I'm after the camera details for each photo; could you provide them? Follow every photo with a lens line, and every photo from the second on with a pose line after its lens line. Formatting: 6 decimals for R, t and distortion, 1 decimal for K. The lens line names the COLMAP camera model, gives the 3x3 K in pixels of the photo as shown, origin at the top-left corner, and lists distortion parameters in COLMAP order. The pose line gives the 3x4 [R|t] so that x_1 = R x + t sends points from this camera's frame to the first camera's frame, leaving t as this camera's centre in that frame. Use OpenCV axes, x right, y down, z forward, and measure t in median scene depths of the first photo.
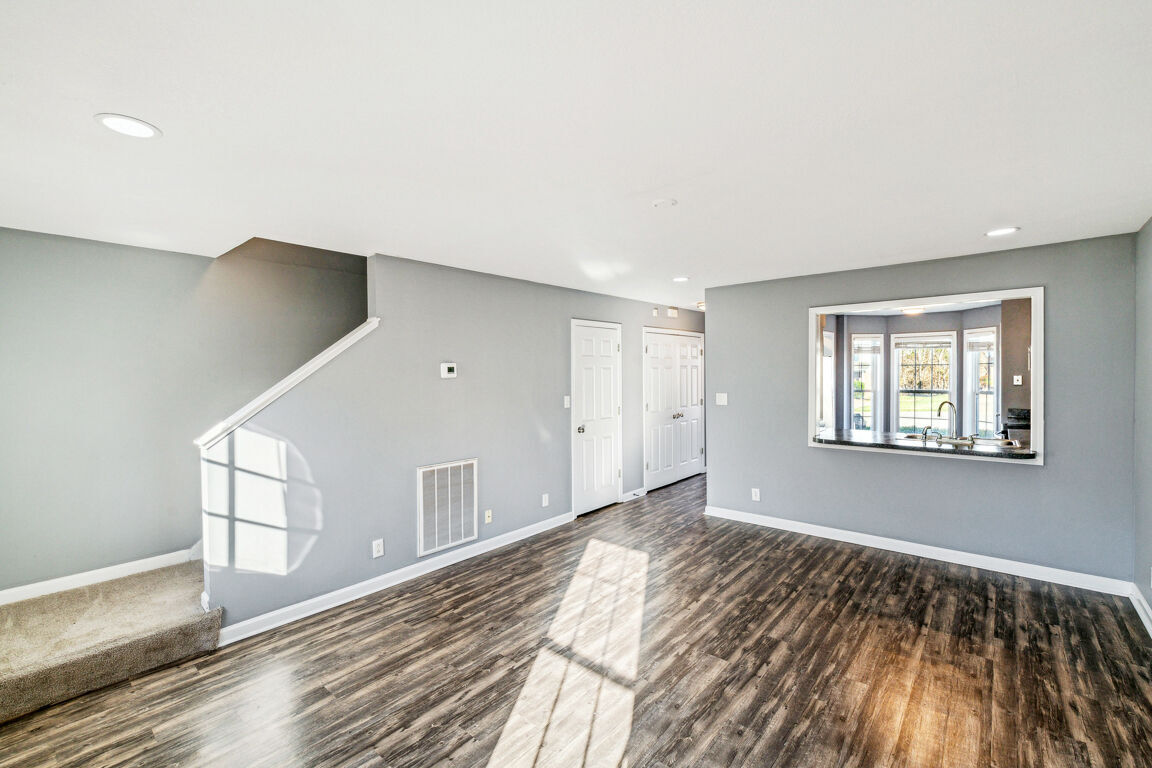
lens RADIAL K [[496.8, 0, 576.4], [0, 496.8, 375.4], [0, 0, 1]] dist [0.000979, 0.000169]
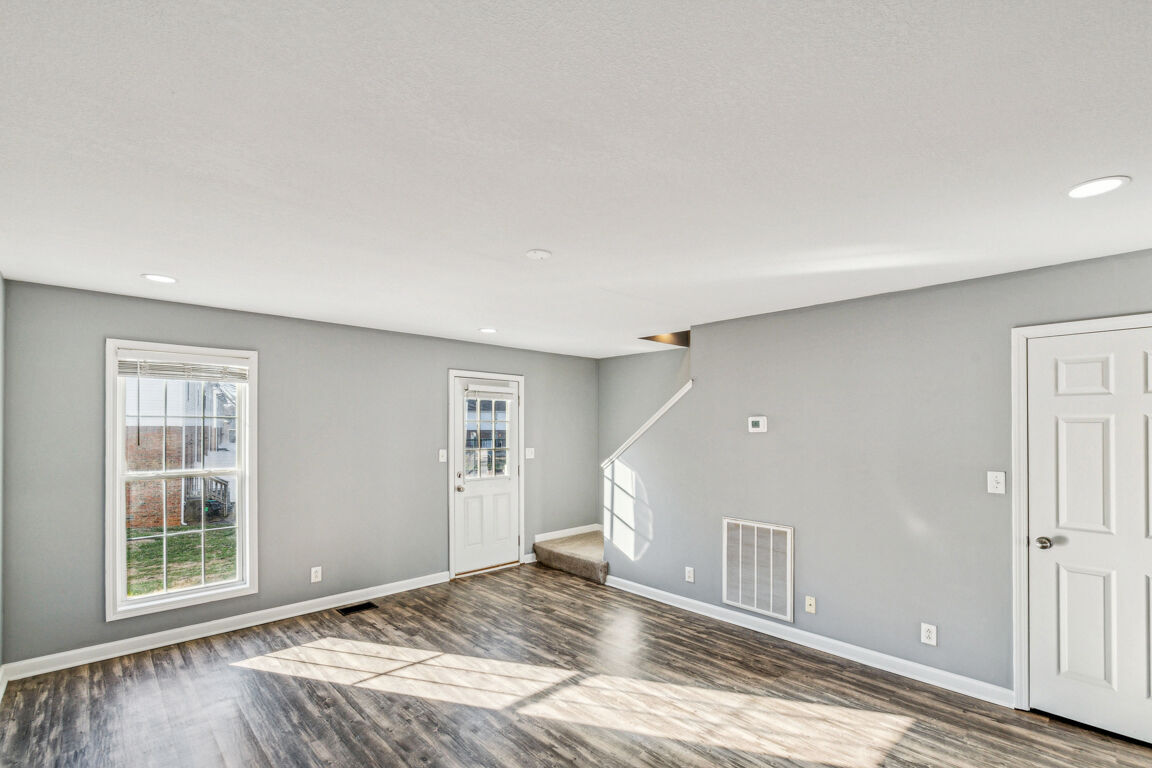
lens RADIAL K [[505.2, 0, 576.4], [0, 505.2, 423.6], [0, 0, 1]] dist [0.000779, 0.000070]
pose [[-0.096176, 0.001195, -0.995364, 0.864389], [-0.007201, 0.999972, 0.001896, -0.012921], [0.995338, 0.007350, -0.096164, 0.885507]]
